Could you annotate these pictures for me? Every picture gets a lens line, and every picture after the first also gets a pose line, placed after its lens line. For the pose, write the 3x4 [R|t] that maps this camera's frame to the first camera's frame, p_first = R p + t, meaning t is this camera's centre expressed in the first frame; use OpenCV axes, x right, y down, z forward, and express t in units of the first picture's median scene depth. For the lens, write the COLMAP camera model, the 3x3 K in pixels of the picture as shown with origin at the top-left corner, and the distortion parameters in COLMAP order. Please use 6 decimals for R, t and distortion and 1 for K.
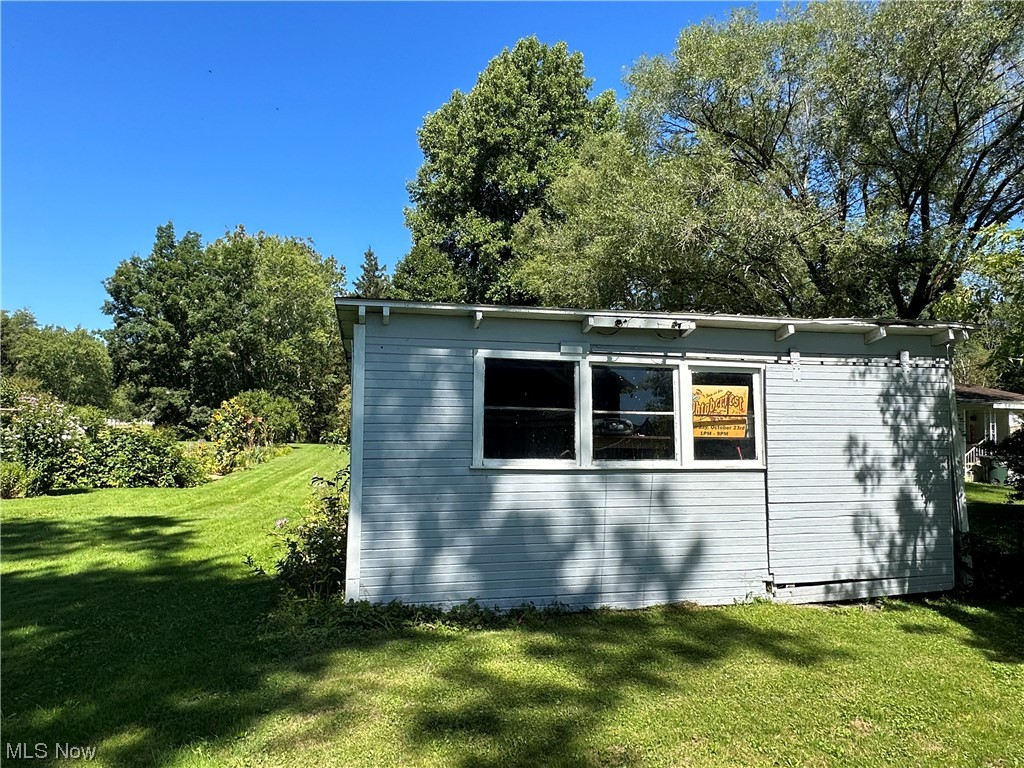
lens RADIAL K [[644.4, 0, 512.0], [0, 644.4, 384.0], [0, 0, 1]] dist [-0.005347, 0.000558]
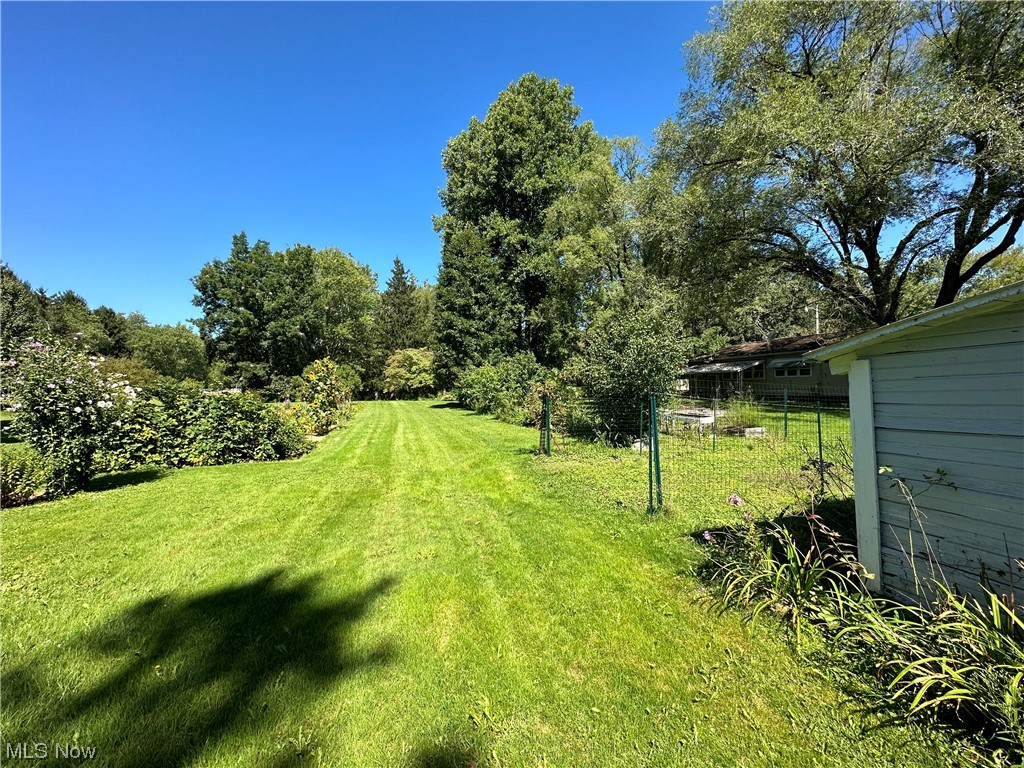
lens RADIAL K [[408.1, 0, 512.0], [0, 408.1, 384.0], [0, 0, 1]] dist [-0.001727, 0.000162]
pose [[0.996239, -0.038322, 0.077716, -0.103306], [0.033137, 0.997206, 0.066946, 0.015861], [-0.080065, -0.064119, 0.994725, 0.184035]]
